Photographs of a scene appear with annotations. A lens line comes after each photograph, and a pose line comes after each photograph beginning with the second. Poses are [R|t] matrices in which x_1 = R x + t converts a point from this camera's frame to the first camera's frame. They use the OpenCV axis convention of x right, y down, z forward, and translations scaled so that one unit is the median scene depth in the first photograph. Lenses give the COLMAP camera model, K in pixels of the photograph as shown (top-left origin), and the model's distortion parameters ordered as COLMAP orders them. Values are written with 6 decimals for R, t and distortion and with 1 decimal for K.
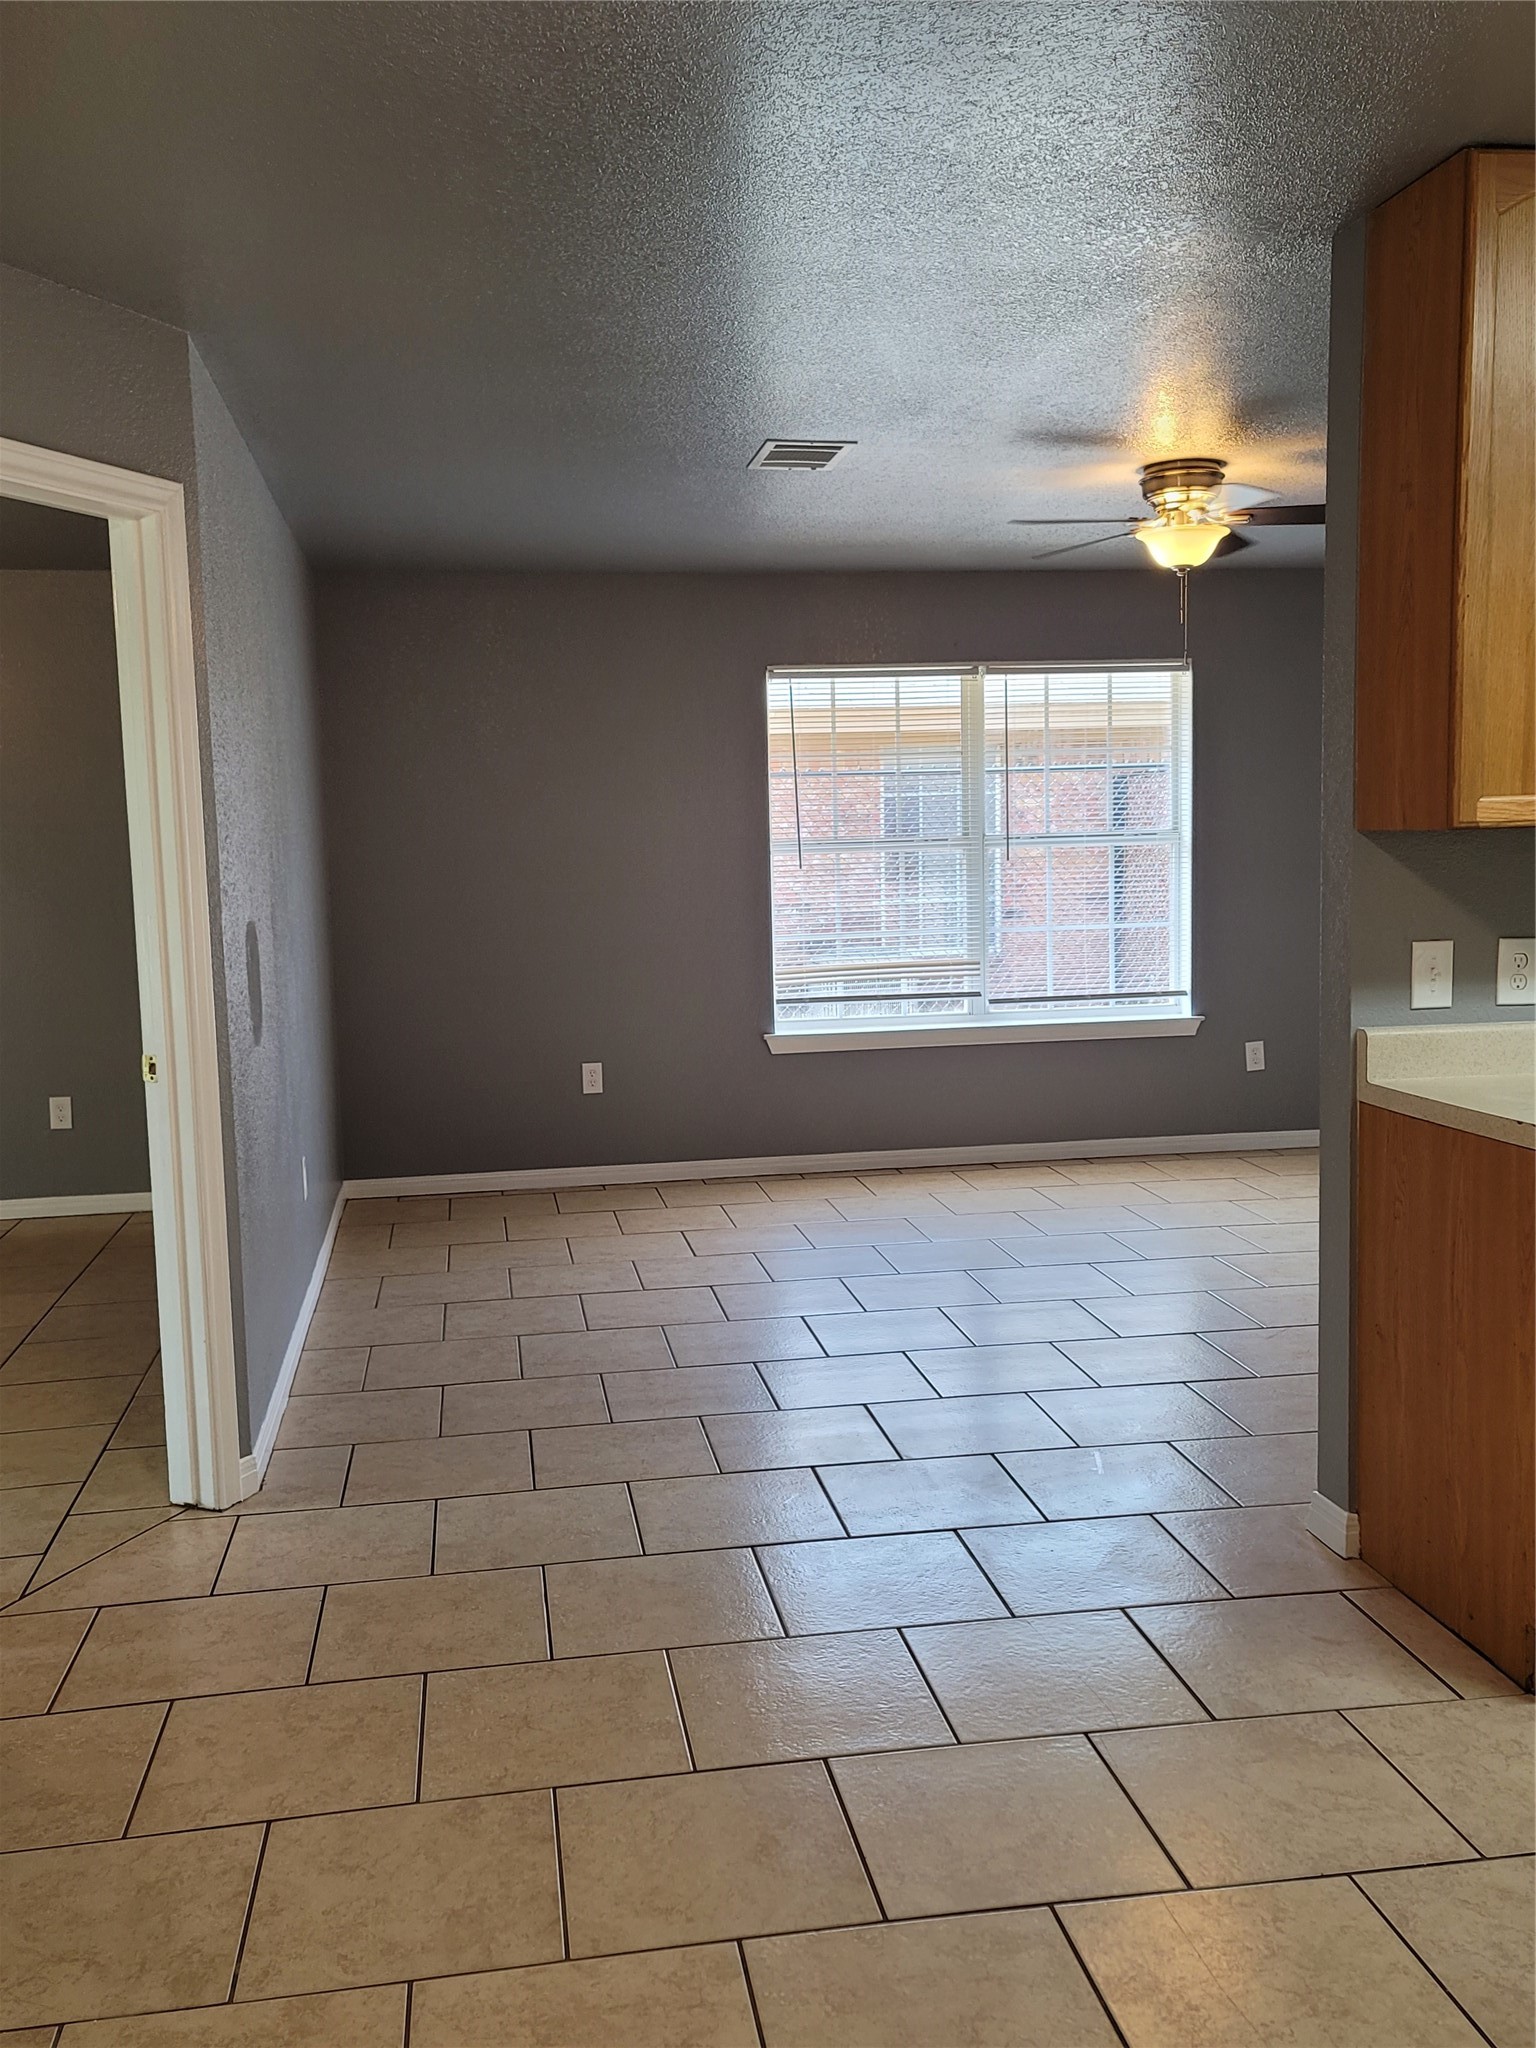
lens RADIAL K [[1769.4, 0, 768.0], [0, 1769.4, 1024.0], [0, 0, 1]] dist [-0.004396, -0.001157]
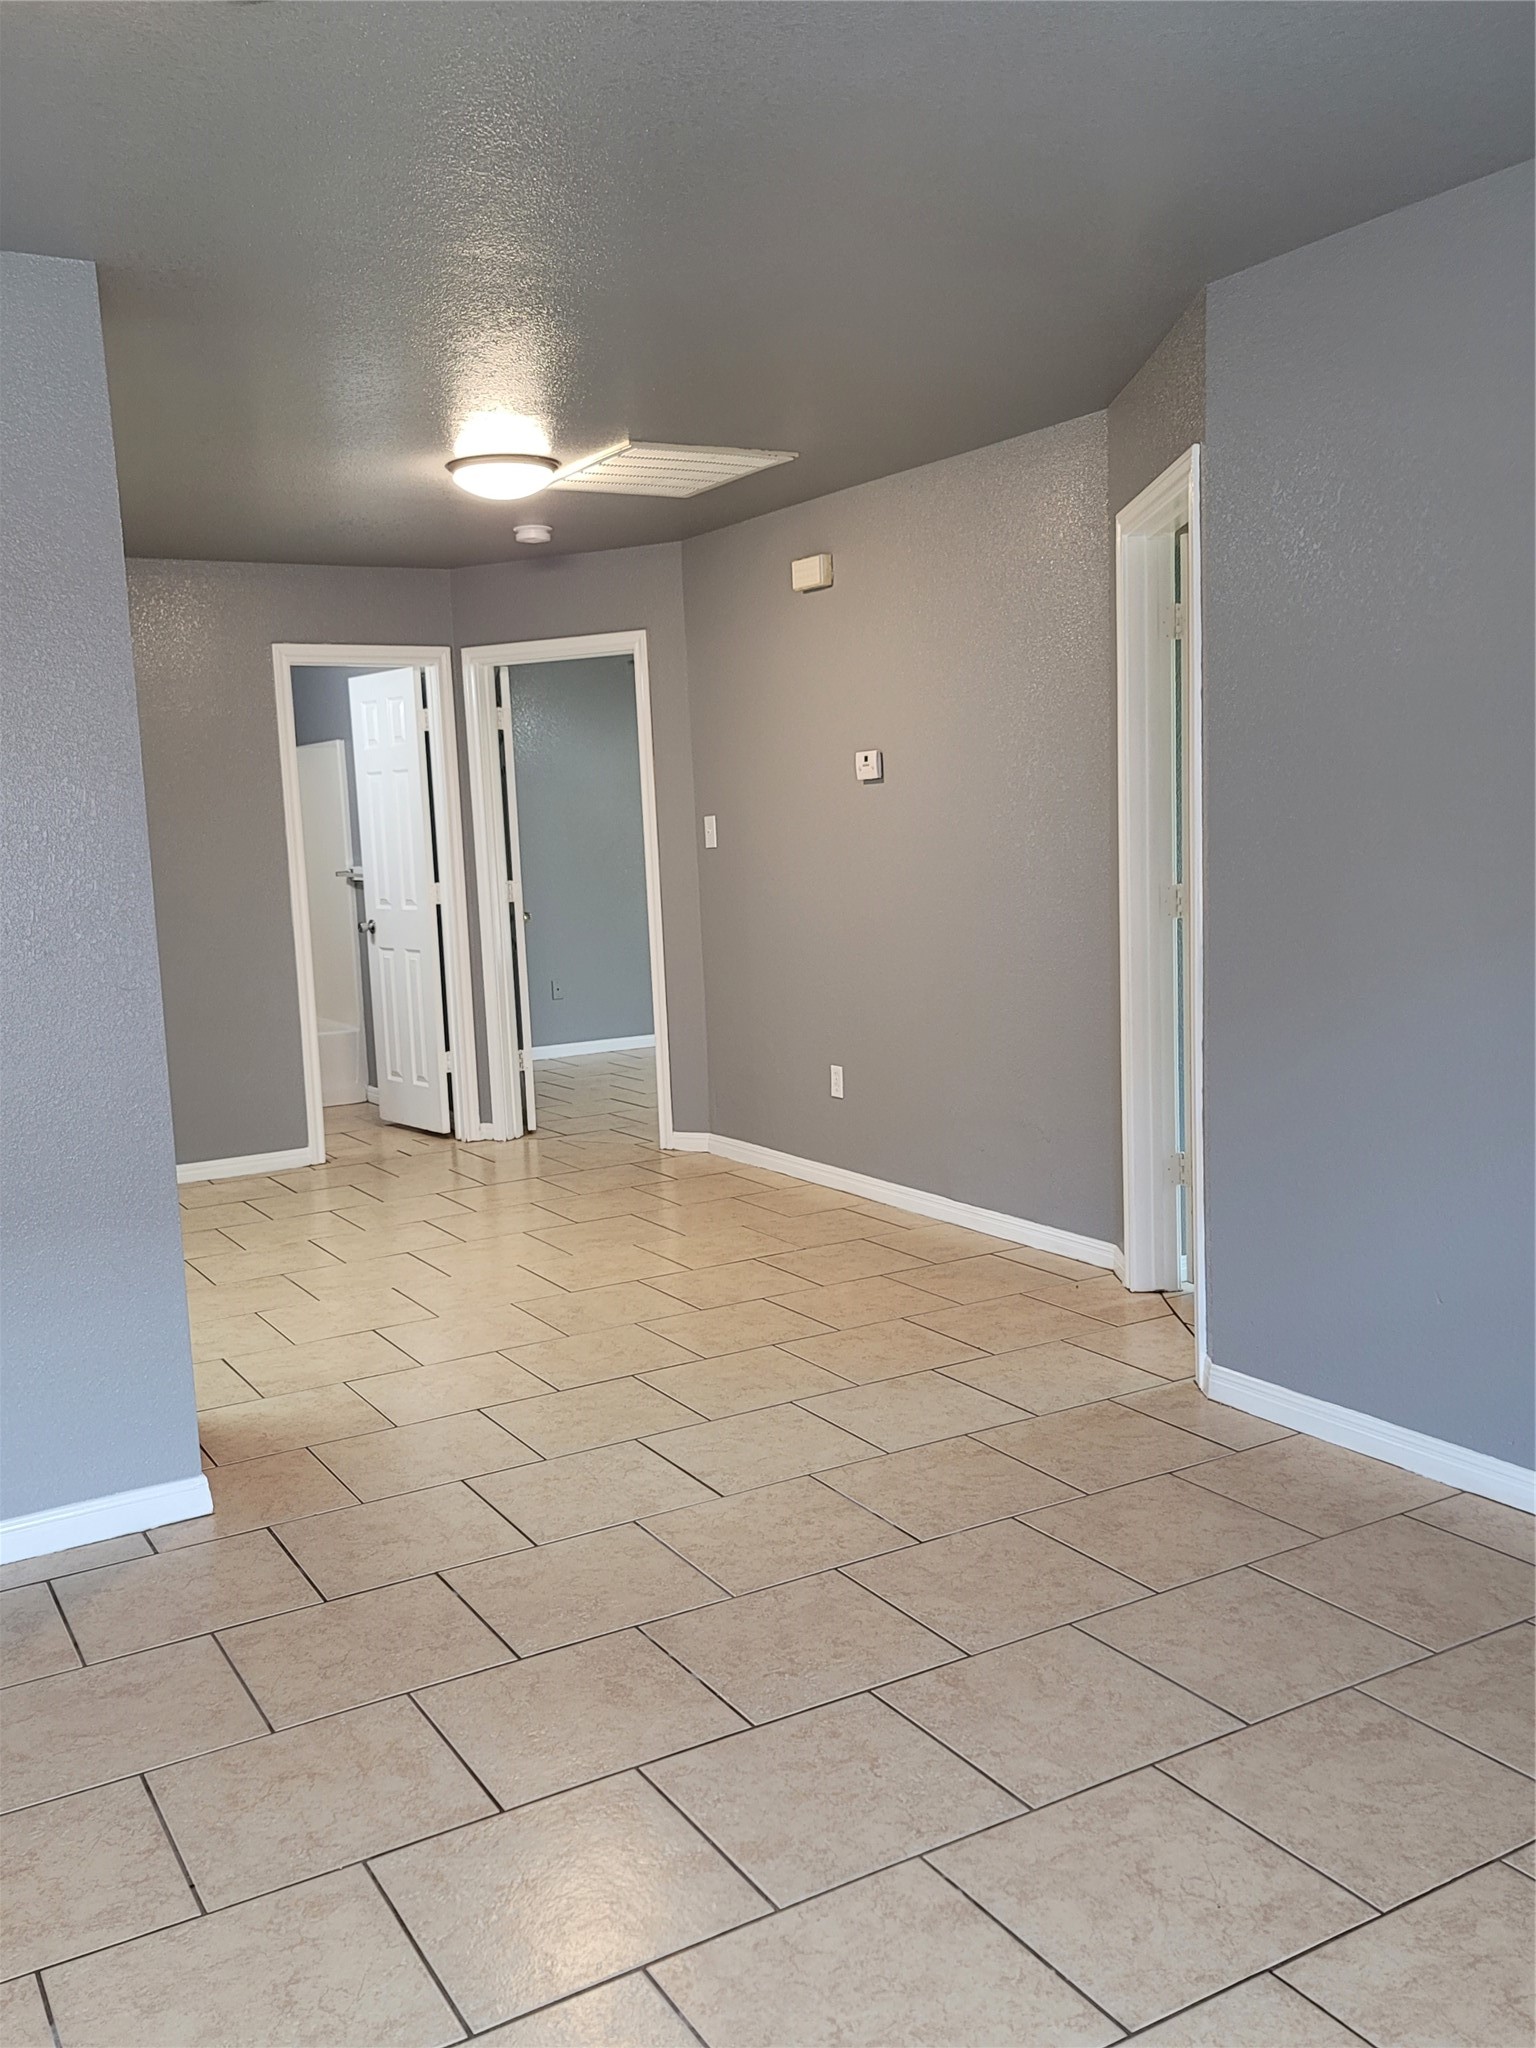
lens RADIAL K [[1769.4, 0, 768.0], [0, 1769.4, 1024.0], [0, 0, 1]] dist [-0.004396, -0.001157]
pose [[-0.929114, 0.106240, -0.354204, 0.345788], [0.027012, 0.974782, 0.221520, -0.219976], [0.368806, 0.196250, -0.908553, 2.045158]]
